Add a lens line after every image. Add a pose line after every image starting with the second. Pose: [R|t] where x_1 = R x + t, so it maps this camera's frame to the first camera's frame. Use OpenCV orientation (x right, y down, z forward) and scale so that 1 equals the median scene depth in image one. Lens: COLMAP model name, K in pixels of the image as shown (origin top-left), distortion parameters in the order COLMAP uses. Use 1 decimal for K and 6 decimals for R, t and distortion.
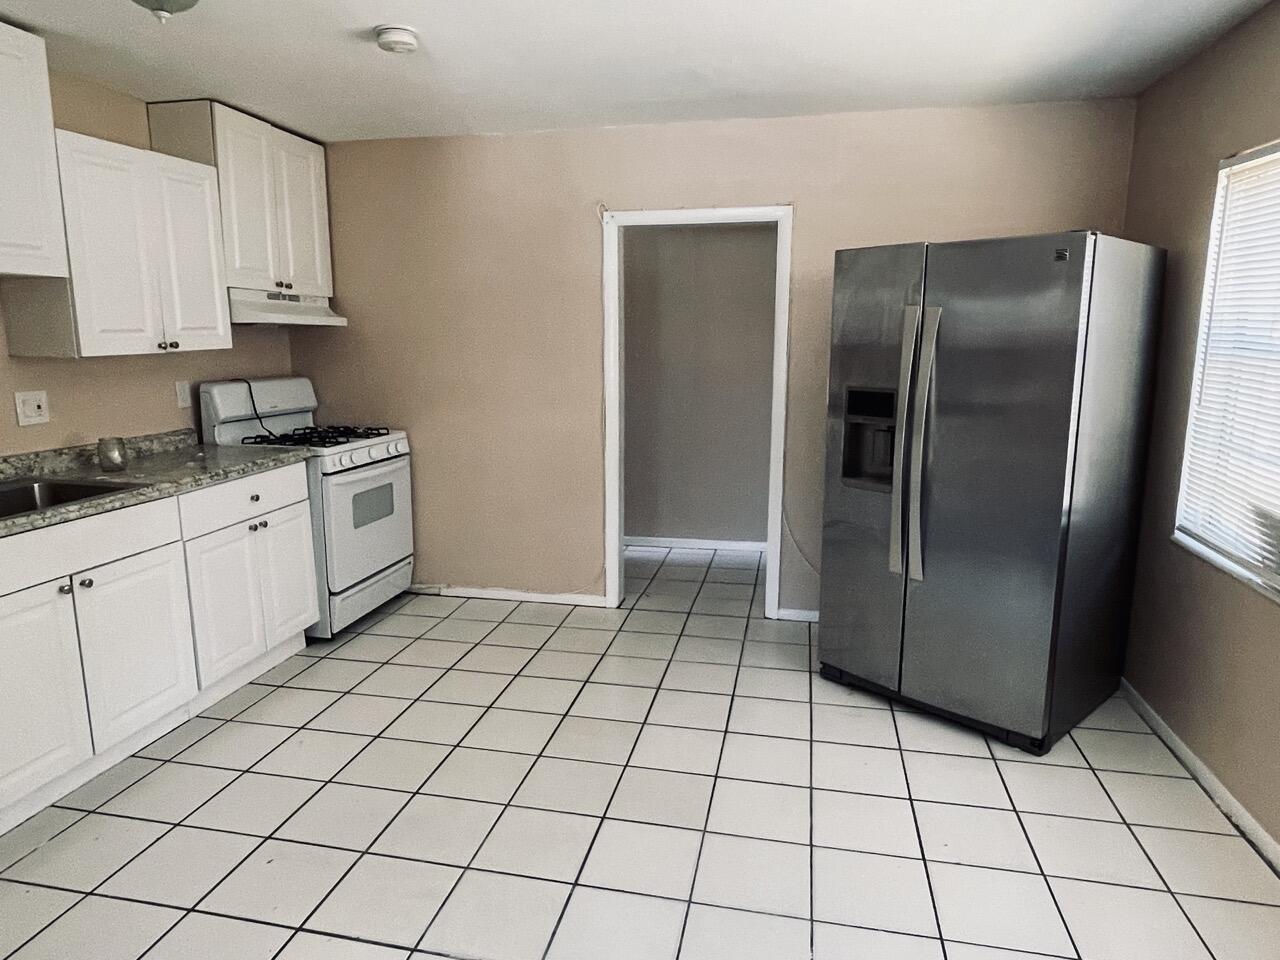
lens RADIAL K [[811.1, 0, 640.8], [0, 811.1, 476.6], [0, 0, 1]] dist [0.005369, -0.000657]
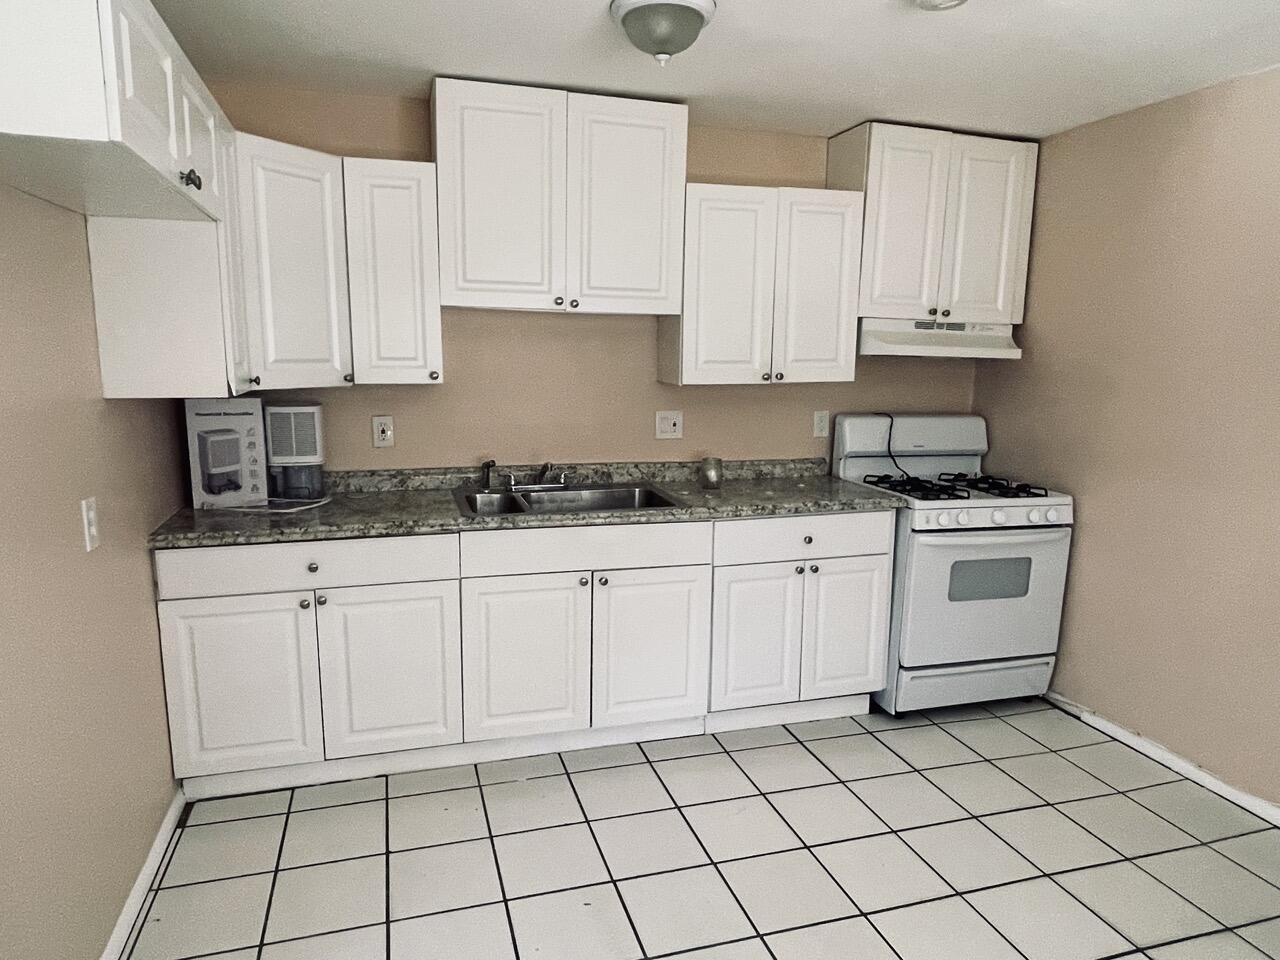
lens RADIAL K [[811.1, 0, 634.9], [0, 811.1, 482.9], [0, 0, 1]] dist [0.005369, -0.000657]
pose [[0.476373, 0.152971, -0.865834, 0.206282], [-0.169731, 0.982226, 0.080150, -0.069798], [0.862705, 0.108777, 0.493869, 0.305738]]
